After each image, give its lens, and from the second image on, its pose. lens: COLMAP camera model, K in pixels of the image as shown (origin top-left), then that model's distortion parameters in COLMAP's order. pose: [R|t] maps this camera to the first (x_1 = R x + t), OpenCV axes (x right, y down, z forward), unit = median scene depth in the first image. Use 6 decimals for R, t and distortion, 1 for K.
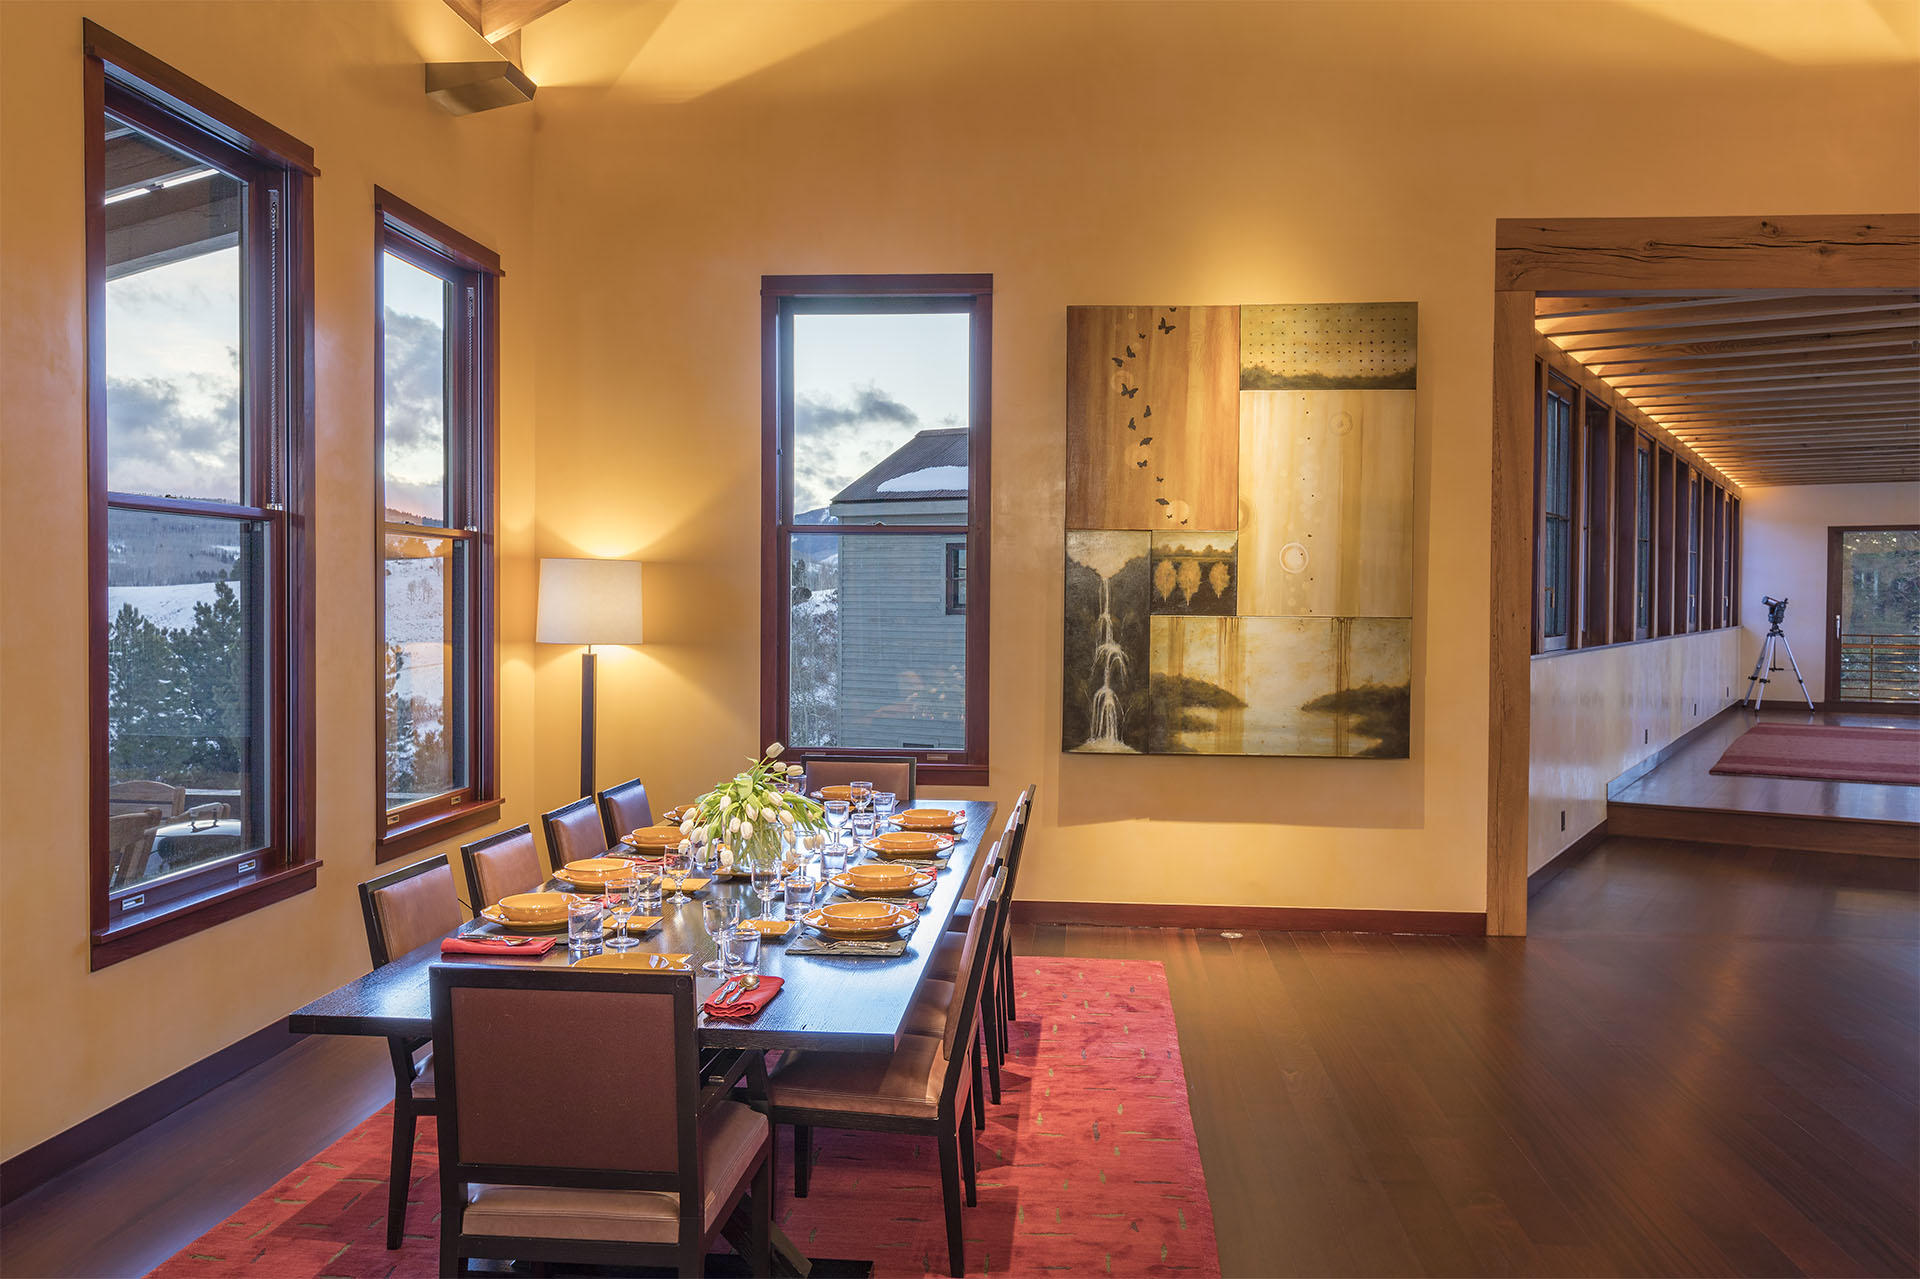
lens RADIAL K [[1514.3, 0, 960.0], [0, 1514.3, 639.5], [0, 0, 1]] dist [0.017862, 0.002397]
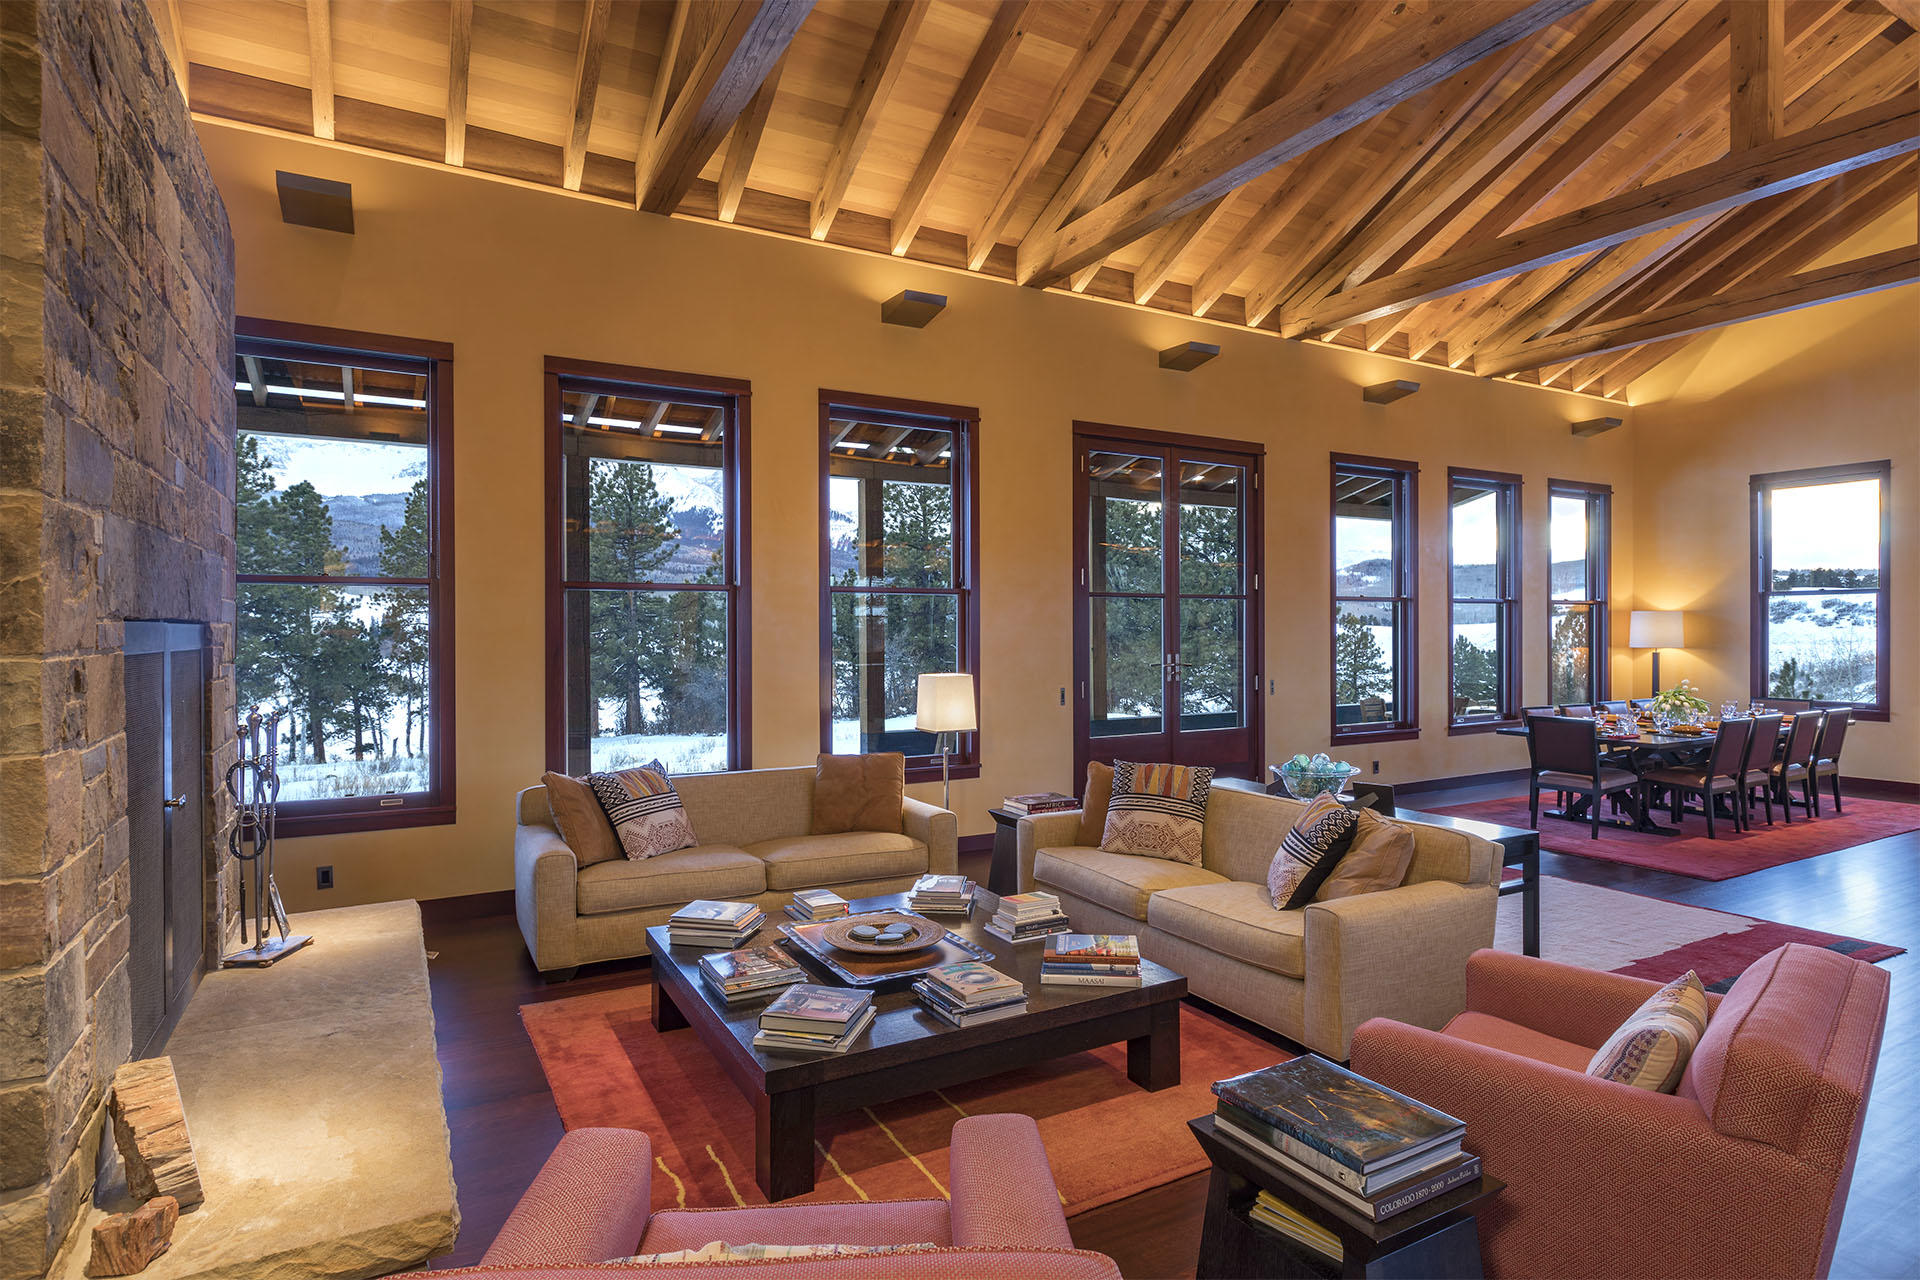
lens RADIAL K [[1003.0, 0, 960.0], [0, 1003.0, 640.0], [0, 0, 1]] dist [-0.000801, -0.000293]
pose [[0.570012, -0.002836, -0.821632, 0.406783], [-0.013085, 0.999836, -0.012530, 0.024452], [0.821532, 0.017893, 0.569881, -0.734679]]
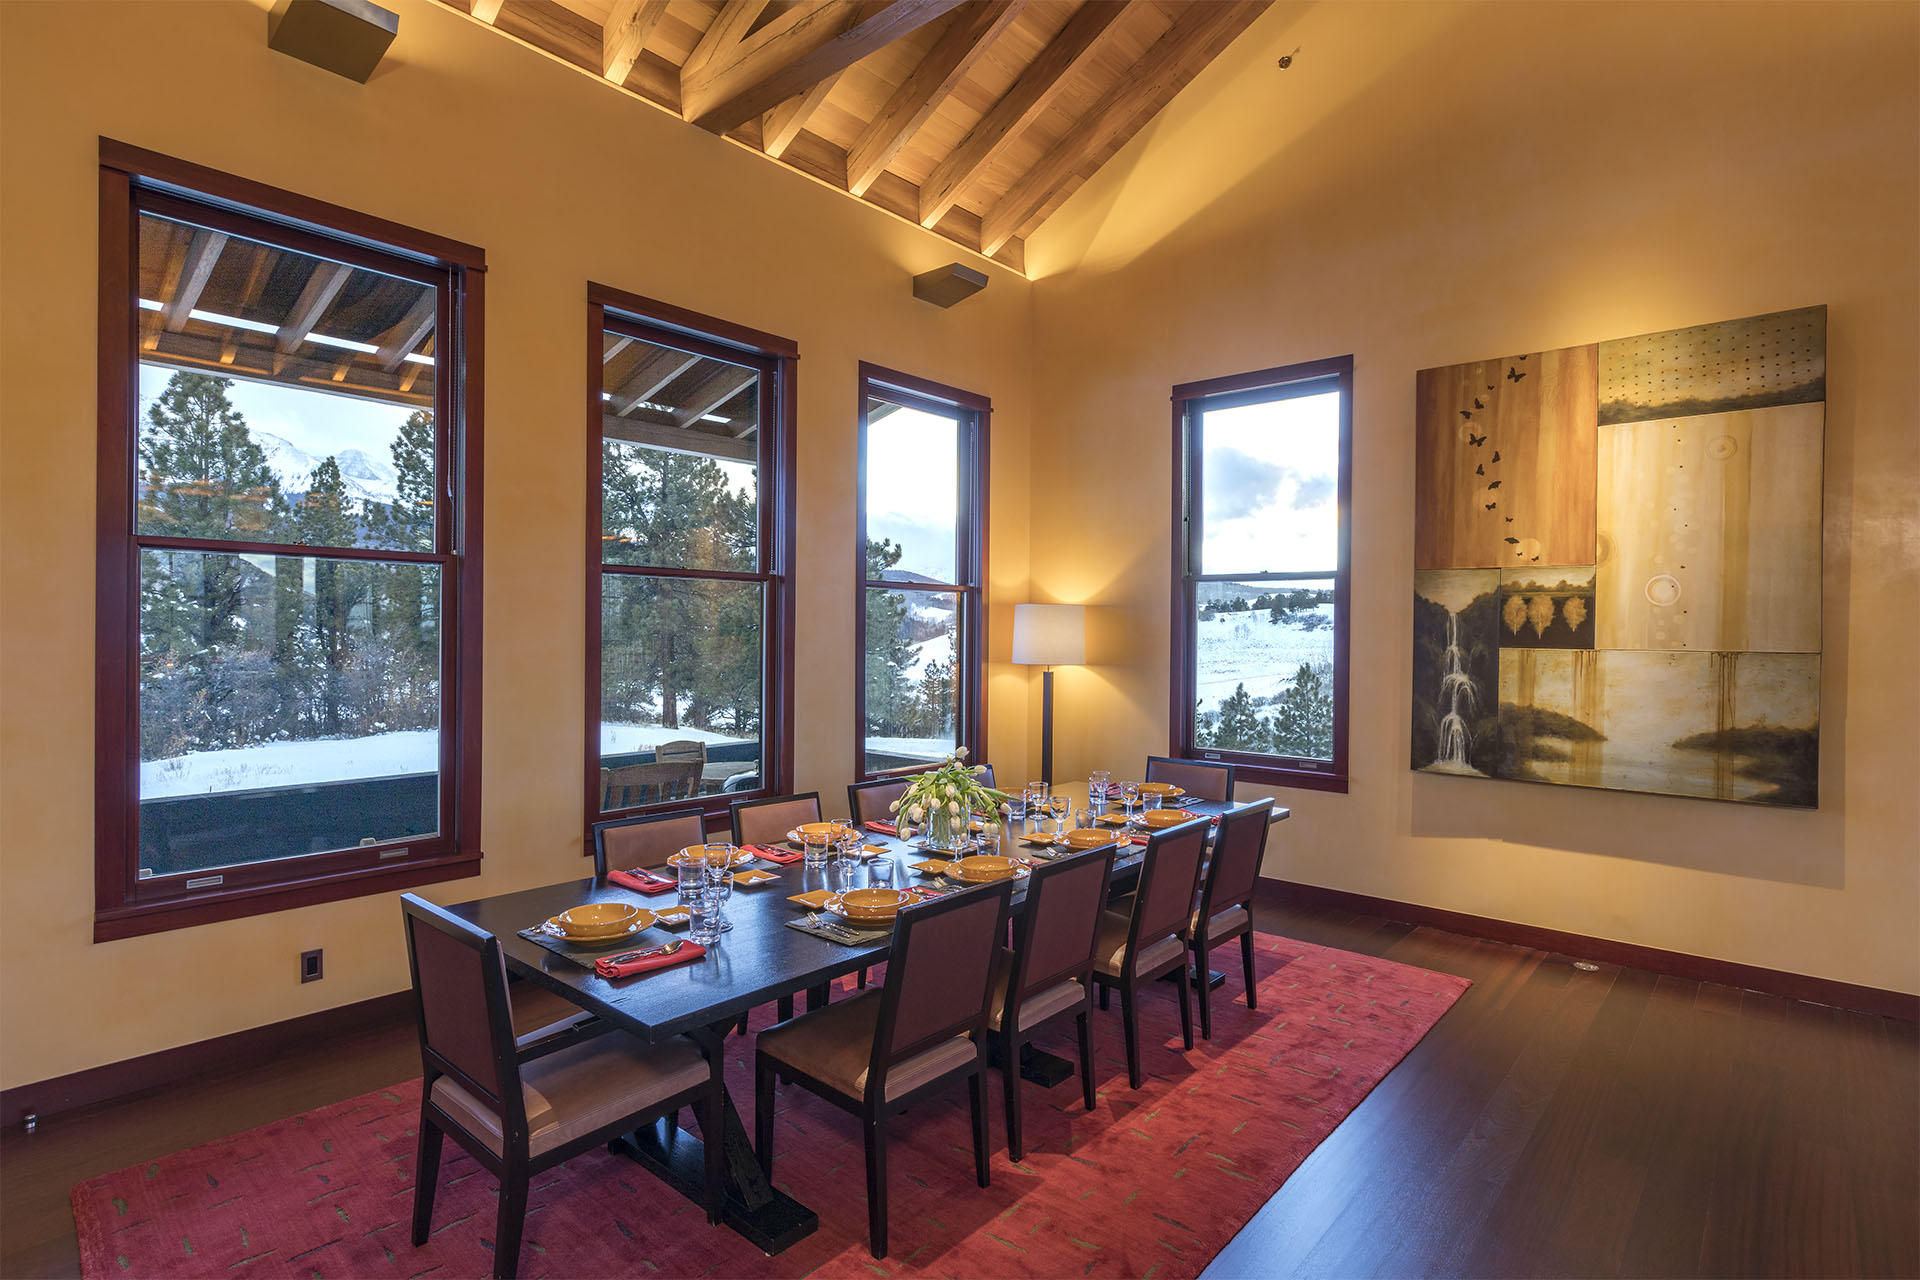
lens RADIAL K [[962.2, 0, 960.0], [0, 962.2, 640.0], [0, 0, 1]] dist [0.000026, -0.000365]
pose [[0.808495, 0.005139, -0.588481, 0.218046], [-0.018805, 0.999677, -0.017107, -0.002829], [0.588203, 0.024897, 0.808330, 0.233280]]
